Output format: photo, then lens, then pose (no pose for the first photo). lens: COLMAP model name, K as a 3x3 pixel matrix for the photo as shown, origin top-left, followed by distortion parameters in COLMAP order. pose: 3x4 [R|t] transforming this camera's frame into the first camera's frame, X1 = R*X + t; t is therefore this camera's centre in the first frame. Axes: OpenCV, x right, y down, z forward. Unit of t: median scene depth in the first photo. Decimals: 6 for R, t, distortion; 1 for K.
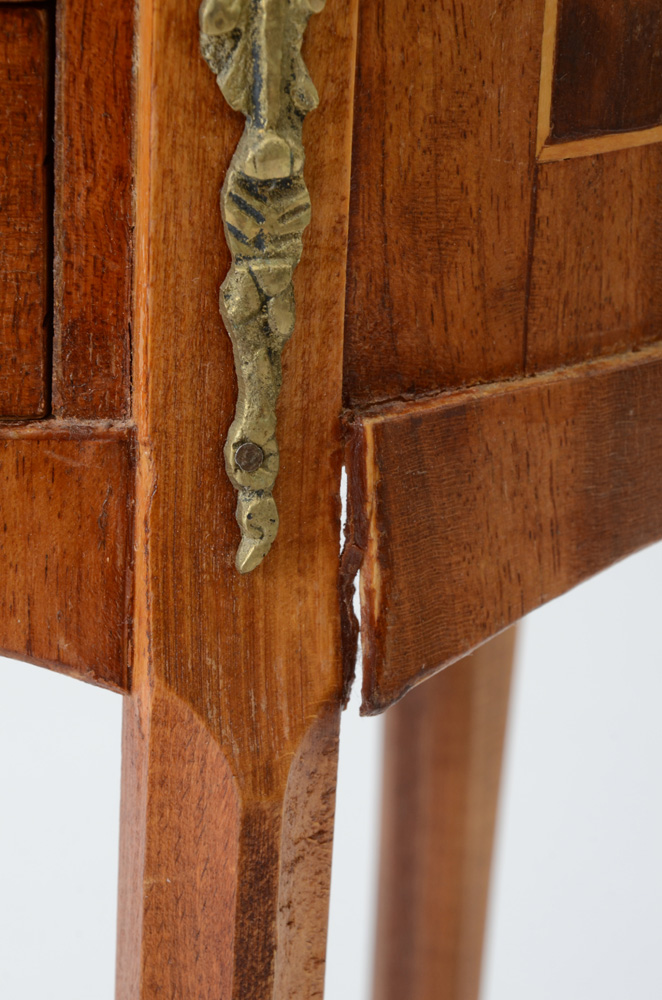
lens RADIAL K [[3176.5, 0, 332.7], [0, 3176.5, 508.5], [0, 0, 1]] dist [0.408608, 0.000000]
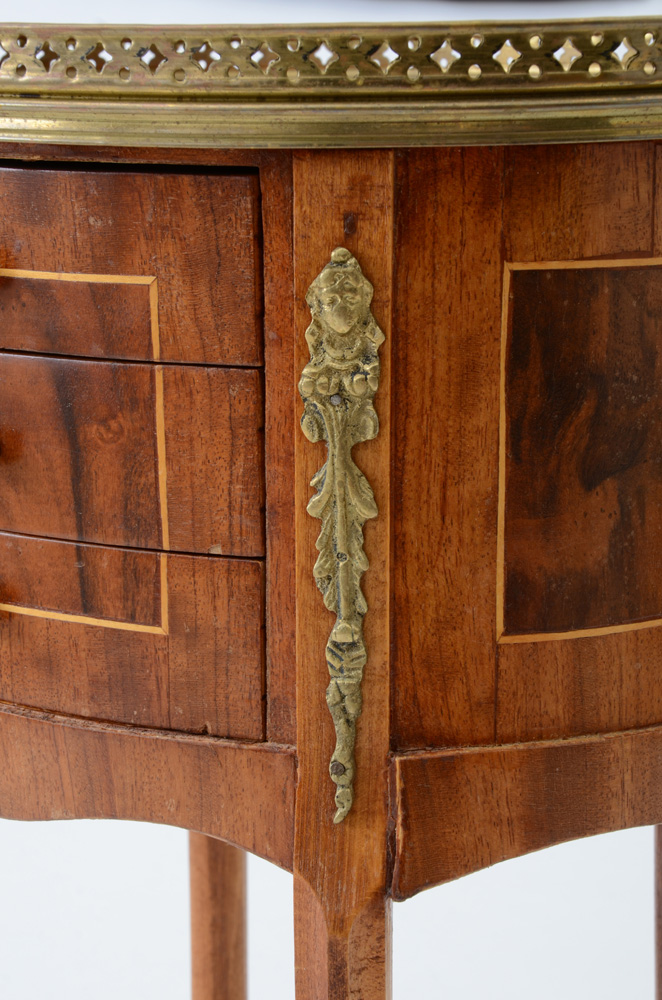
lens RADIAL K [[1970.9, 0, 333.4], [0, 1970.9, 503.4], [0, 0, 1]] dist [0.259524, 0.000000]
pose [[0.910848, 0.052377, -0.409404, 0.501268], [-0.109455, 0.987054, -0.117239, -0.035455], [0.397963, 0.151598, 0.904789, -0.240016]]
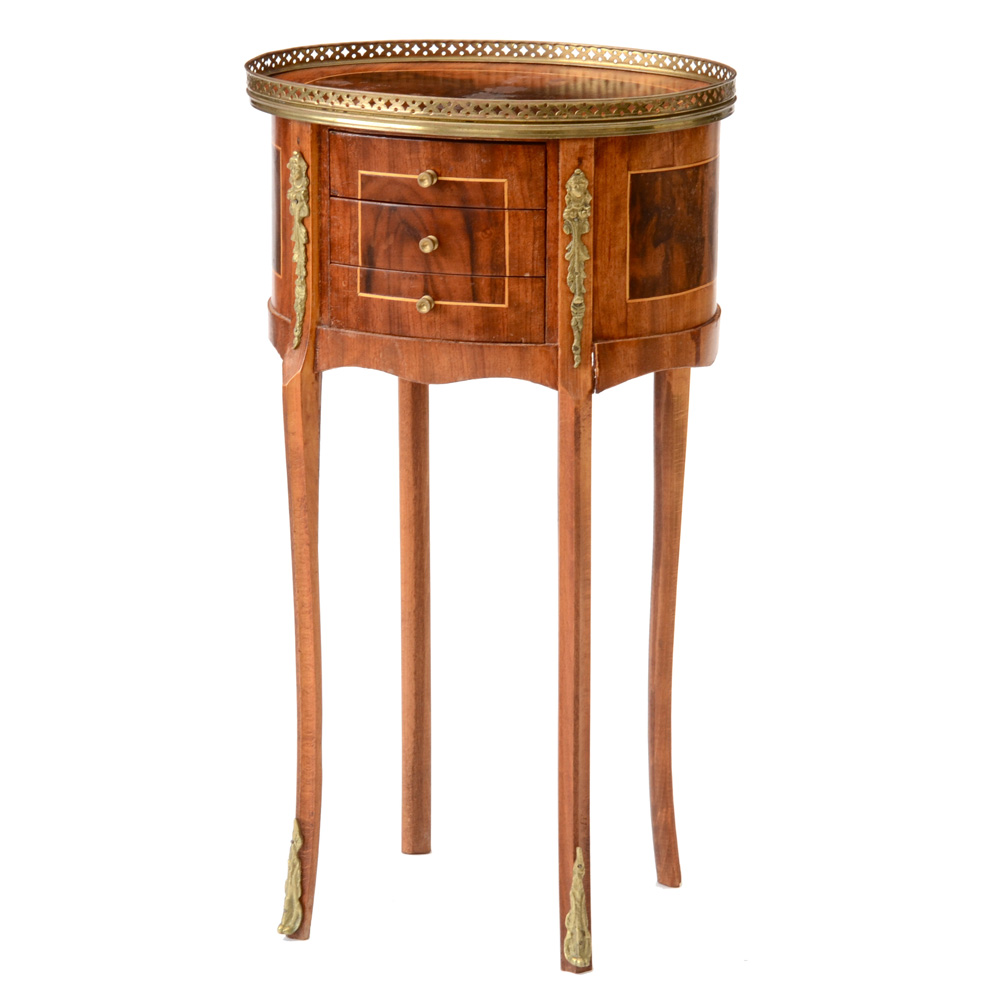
lens RADIAL K [[4095.3, 0, 498.1], [0, 4095.3, 499.3], [0, 0, 1]] dist [0.201933, 0.000000]
pose [[0.981133, 0.008530, -0.193144, 1.340056], [-0.030650, 0.993255, -0.111829, 1.147195], [0.190888, 0.115639, 0.974777, -6.627847]]
